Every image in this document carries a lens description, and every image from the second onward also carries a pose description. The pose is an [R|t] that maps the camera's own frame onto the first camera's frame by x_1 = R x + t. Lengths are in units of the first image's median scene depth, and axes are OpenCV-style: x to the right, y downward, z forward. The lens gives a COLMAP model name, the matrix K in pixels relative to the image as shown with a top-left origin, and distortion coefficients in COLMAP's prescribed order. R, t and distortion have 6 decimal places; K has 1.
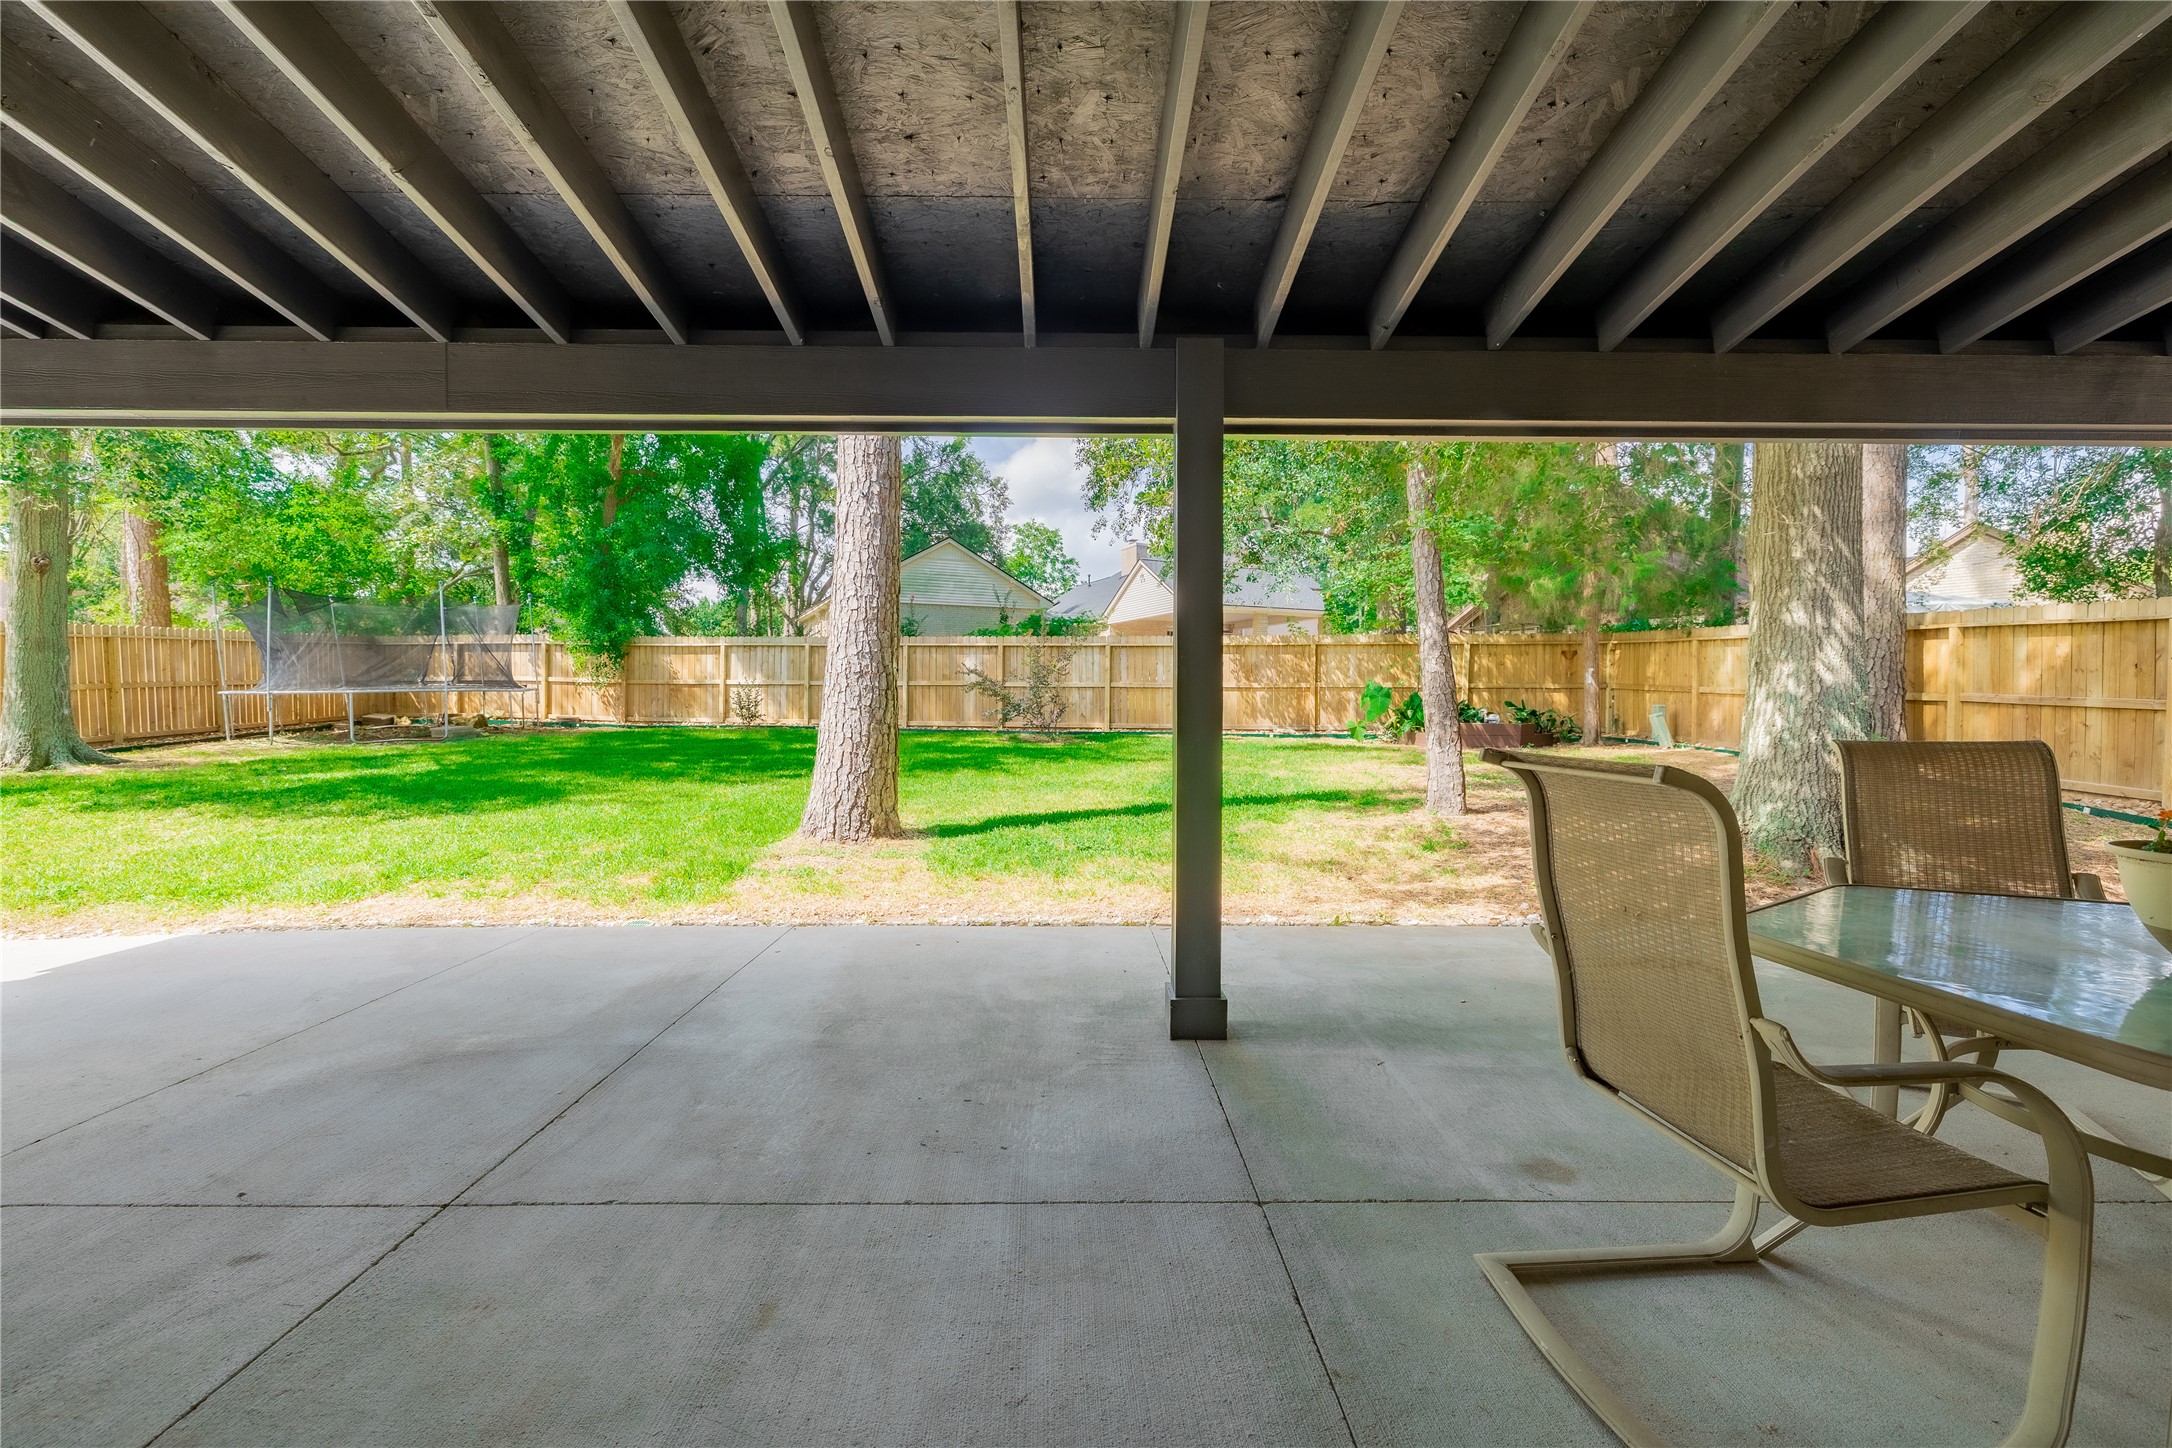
lens RADIAL K [[900.3, 0, 1035.4], [0, 900.3, 725.9], [0, 0, 1]] dist [0.000497, 0.000059]
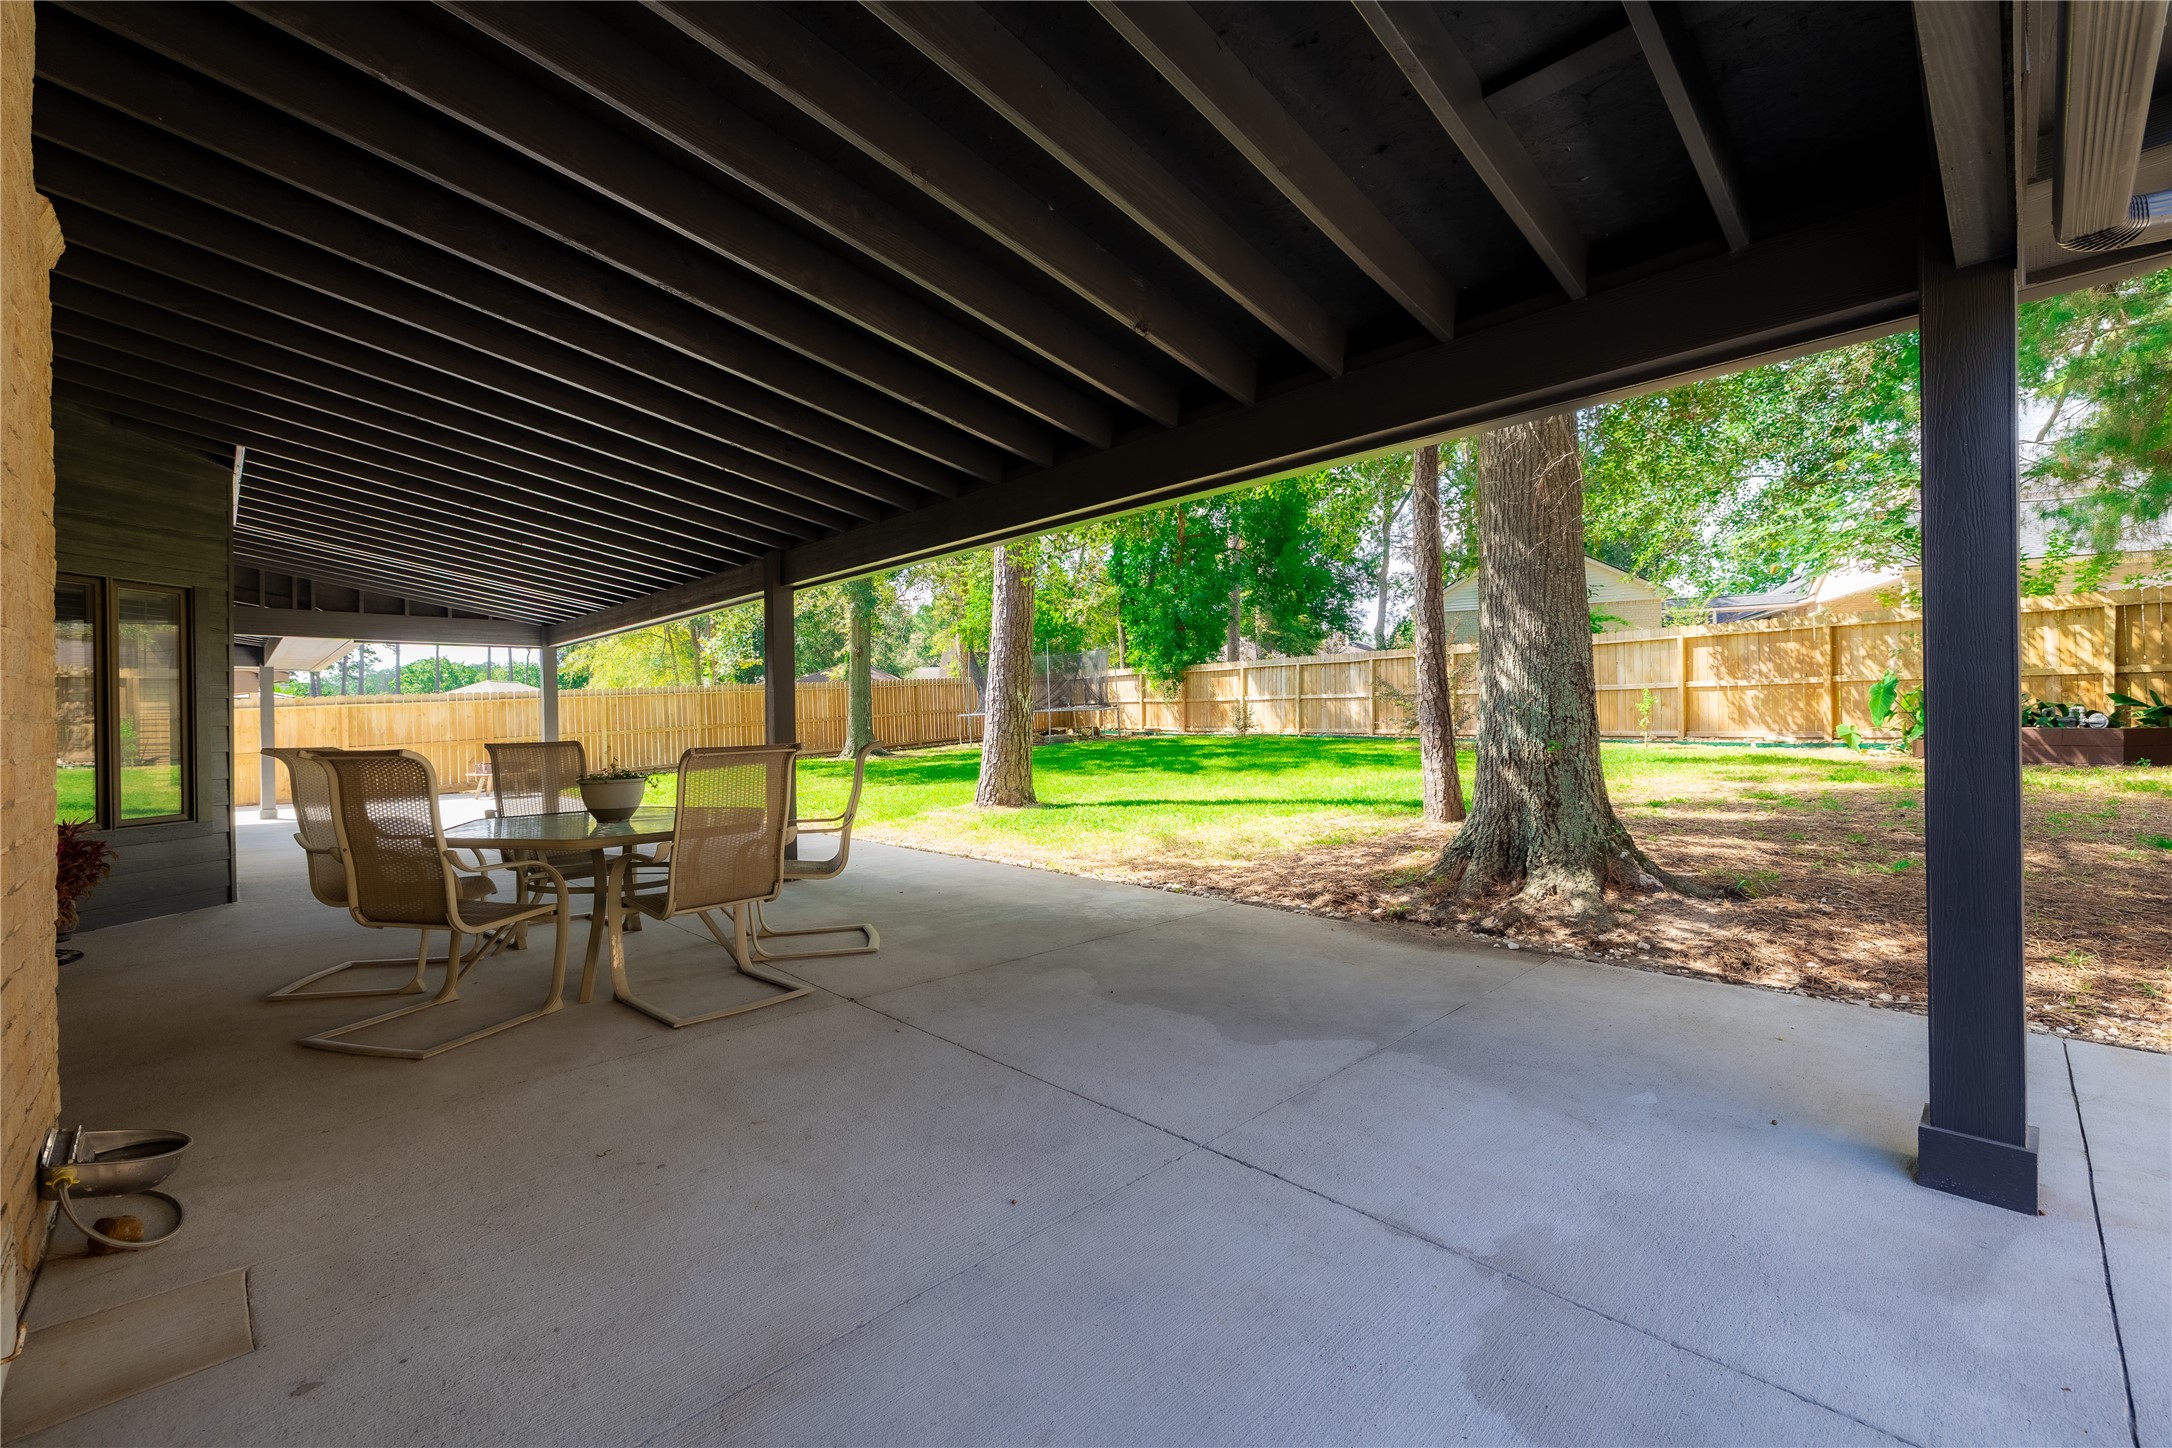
lens RADIAL K [[900.3, 0, 1035.4], [0, 900.3, 725.9], [0, 0, 1]] dist [0.000497, 0.000059]
pose [[0.665308, -0.009382, -0.746510, 0.394862], [0.001968, 0.999940, -0.010814, 0.000403], [0.746566, 0.005726, 0.665287, -0.005470]]
